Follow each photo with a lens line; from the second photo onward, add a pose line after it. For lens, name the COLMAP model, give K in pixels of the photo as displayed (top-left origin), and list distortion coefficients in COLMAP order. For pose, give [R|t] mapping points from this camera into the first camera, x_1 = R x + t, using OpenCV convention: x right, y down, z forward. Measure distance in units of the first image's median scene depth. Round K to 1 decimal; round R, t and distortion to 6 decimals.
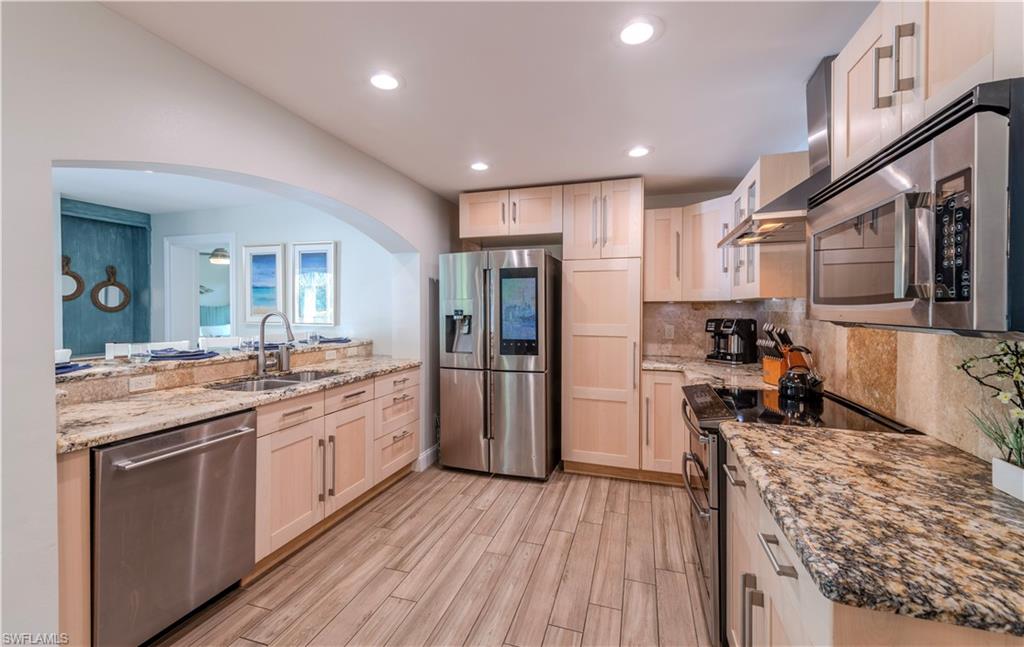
lens RADIAL K [[418.7, 0, 511.3], [0, 418.7, 311.5], [0, 0, 1]] dist [0.012204, -0.000287]
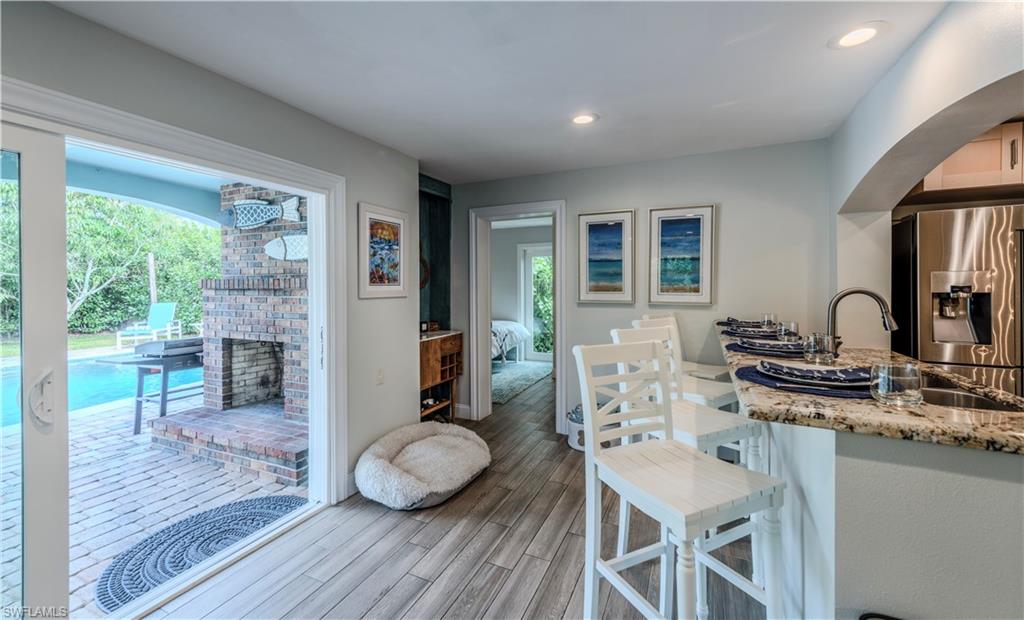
lens RADIAL K [[406.0, 0, 512.4], [0, 406.0, 287.4], [0, 0, 1]] dist [0.007584, -0.000004]
pose [[0.991892, -0.004124, -0.127018, -0.695410], [0.004529, 0.999986, 0.002899, -0.005081], [0.127004, -0.003451, 0.991896, 0.140510]]
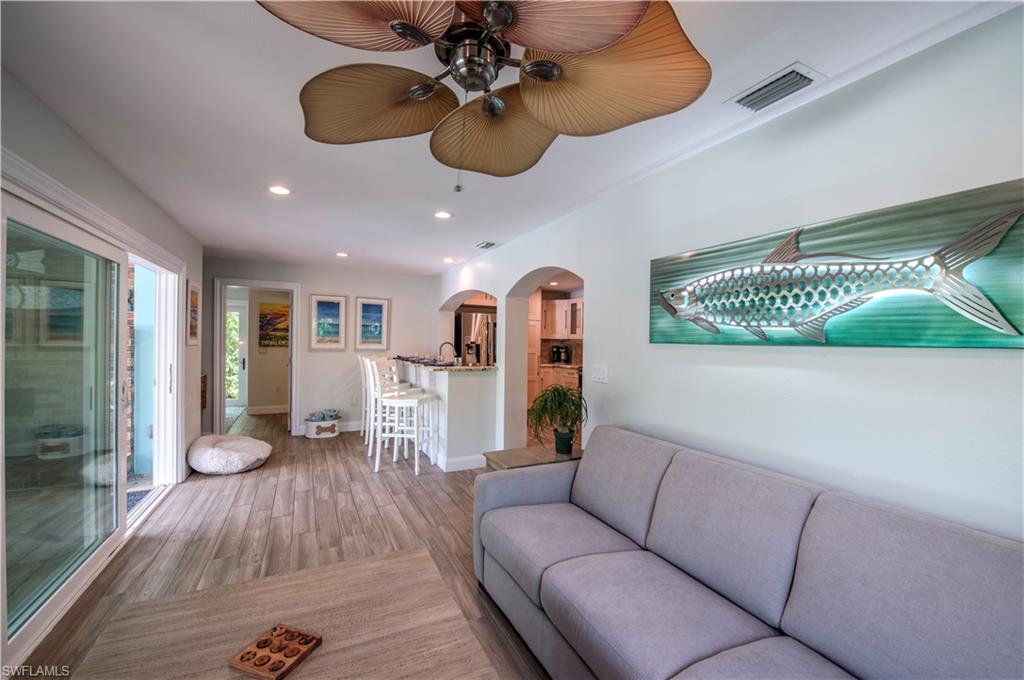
lens RADIAL K [[415.1, 0, 509.5], [0, 415.1, 341.9], [0, 0, 1]] dist [-0.001578, -0.000075]
pose [[0.721726, 0.008722, 0.692124, -1.167062], [-0.012503, 0.999922, 0.000437, -0.004501], [-0.692066, -0.008969, 0.721778, -0.484351]]
